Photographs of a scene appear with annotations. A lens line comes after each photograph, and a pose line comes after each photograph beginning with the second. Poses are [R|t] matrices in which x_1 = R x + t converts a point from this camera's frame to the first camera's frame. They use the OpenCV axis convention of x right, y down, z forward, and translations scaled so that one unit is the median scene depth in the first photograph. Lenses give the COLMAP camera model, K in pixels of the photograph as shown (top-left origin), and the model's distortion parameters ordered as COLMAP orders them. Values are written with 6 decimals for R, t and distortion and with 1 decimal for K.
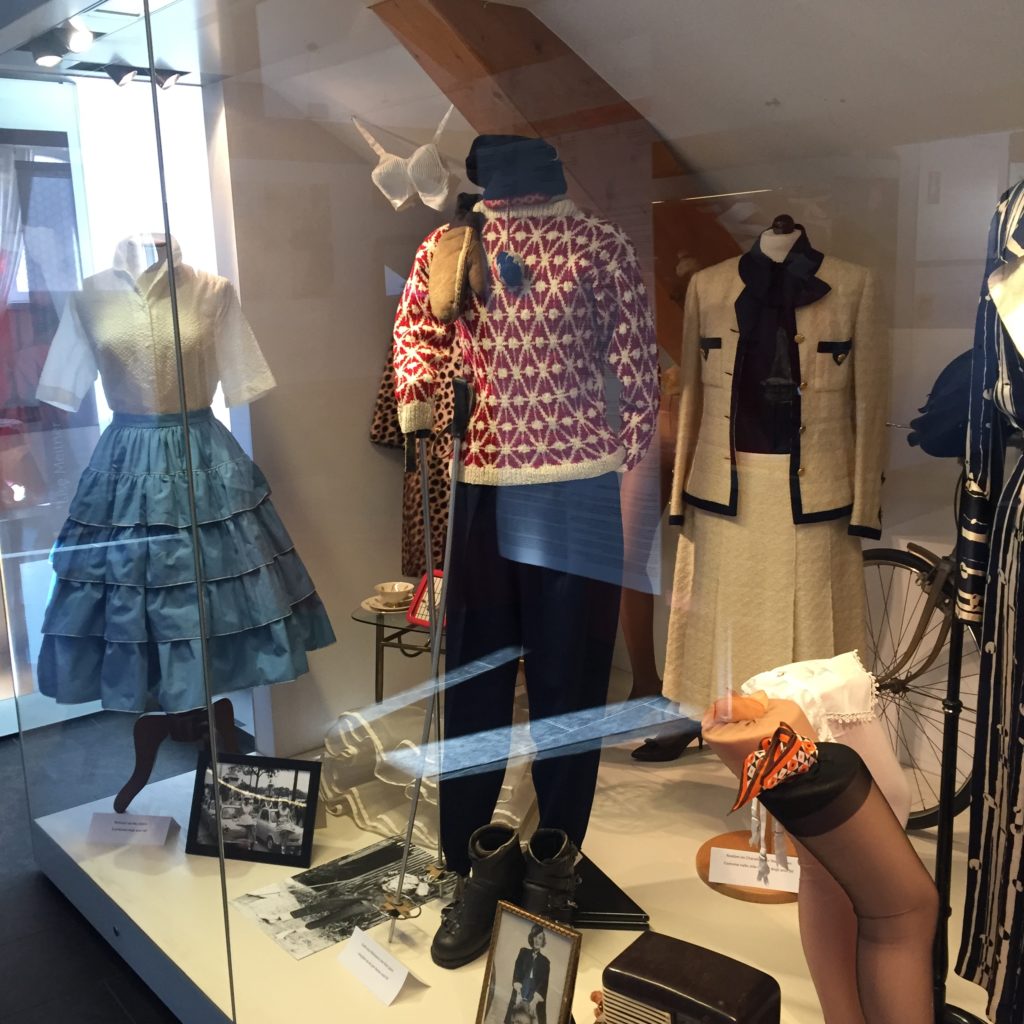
lens RADIAL K [[1056.3, 0, 512.0], [0, 1056.3, 512.0], [0, 0, 1]] dist [-0.014289, -0.006073]
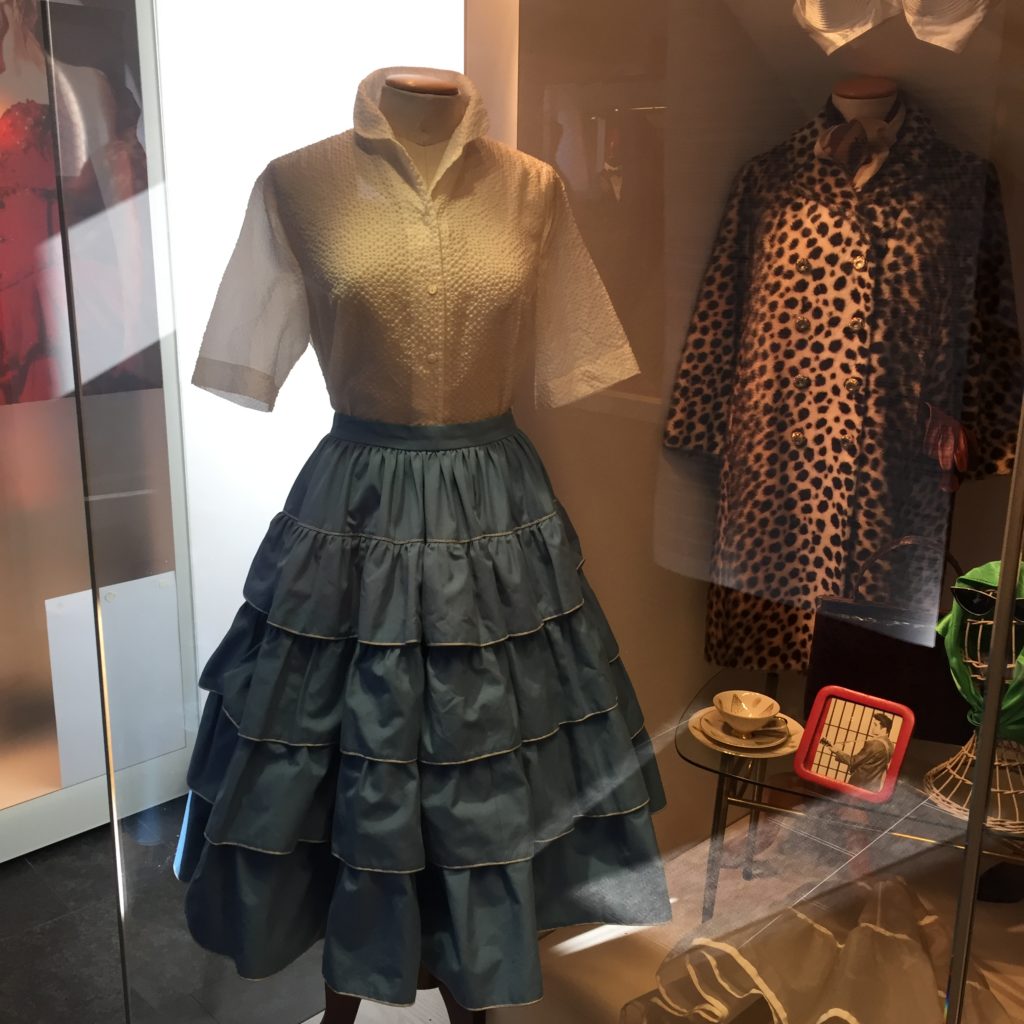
lens RADIAL K [[1115.9, 0, 512.0], [0, 1115.9, 512.0], [0, 0, 1]] dist [0.016489, 0.007129]
pose [[0.997928, 0.026988, 0.058398, -0.332538], [-0.030782, 0.997406, 0.065063, -0.087384], [-0.056491, -0.066726, 0.996171, 0.449160]]
